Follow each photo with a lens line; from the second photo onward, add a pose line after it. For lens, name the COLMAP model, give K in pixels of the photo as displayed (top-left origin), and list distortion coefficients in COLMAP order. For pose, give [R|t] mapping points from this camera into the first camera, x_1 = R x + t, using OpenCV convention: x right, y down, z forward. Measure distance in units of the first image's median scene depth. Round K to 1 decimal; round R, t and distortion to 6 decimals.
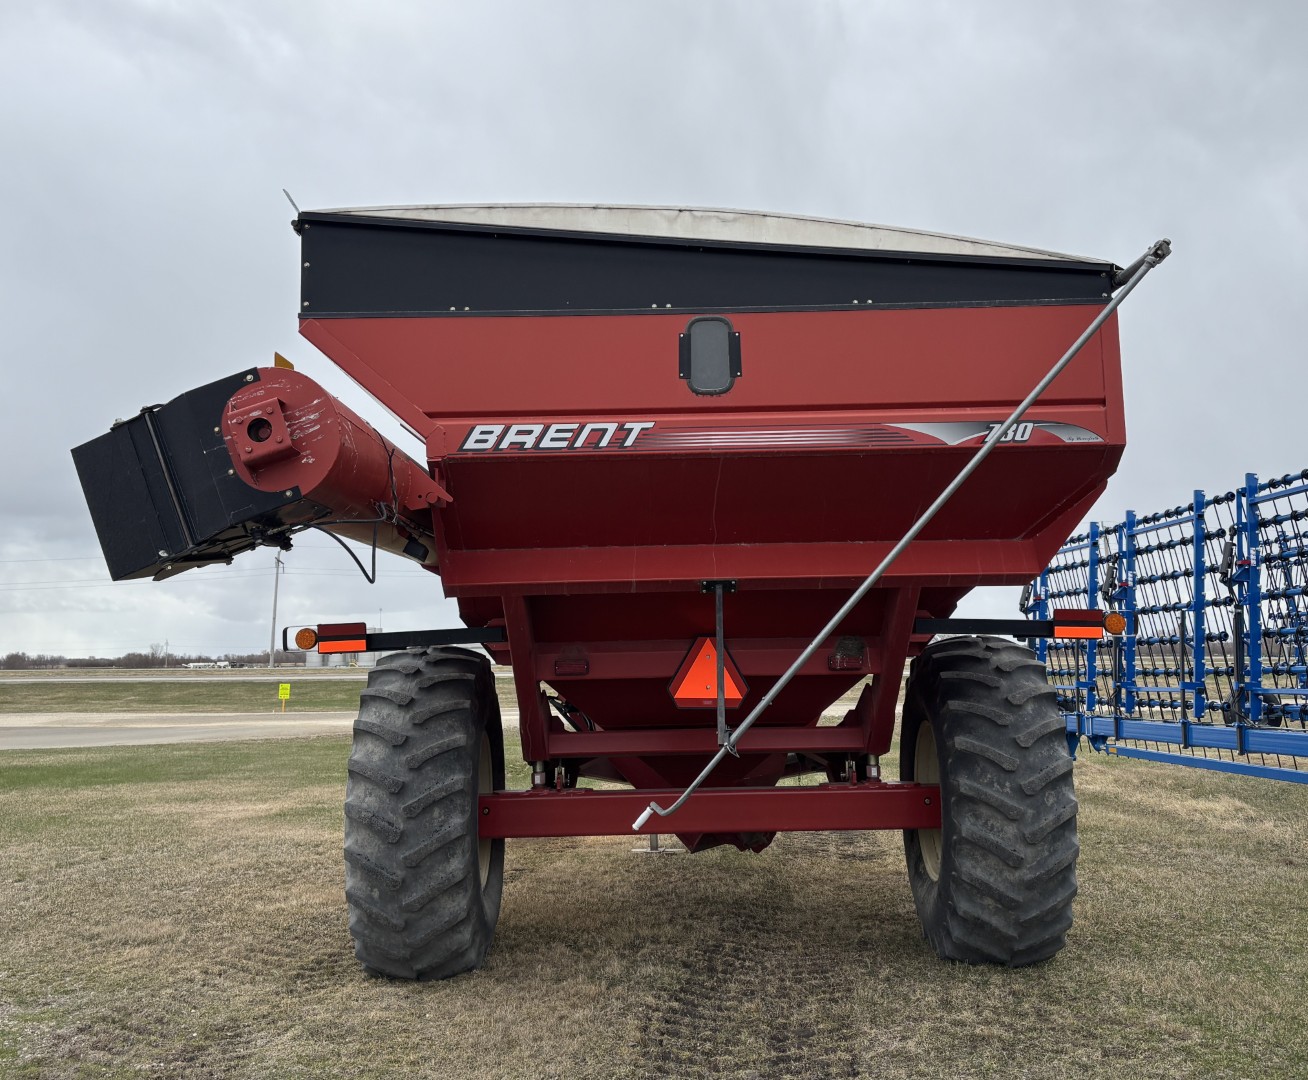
lens RADIAL K [[1431.2, 0, 654.0], [0, 1431.2, 540.0], [0, 0, 1]] dist [0.123048, -0.024295]
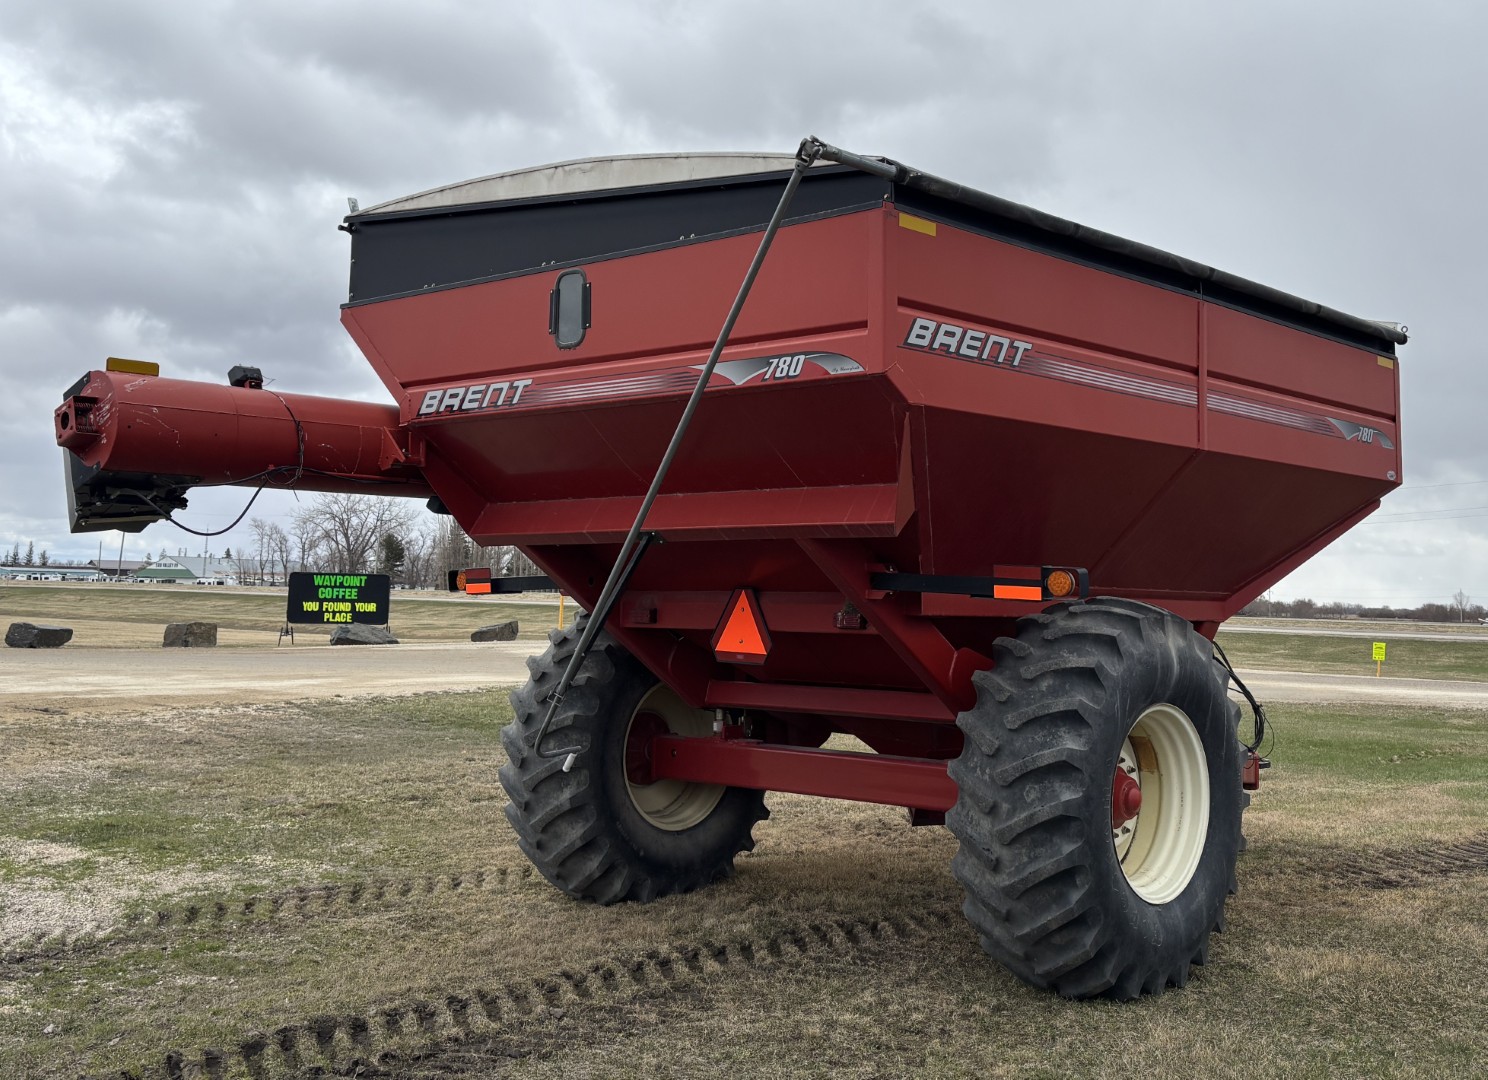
lens RADIAL K [[1648.1, 0, 746.7], [0, 1648.1, 525.0], [0, 0, 1]] dist [0.220466, 0.004088]
pose [[0.724563, -0.001657, -0.689206, 0.818769], [0.023499, 0.999475, 0.022302, 0.000239], [0.688808, -0.032354, 0.724222, 0.205155]]
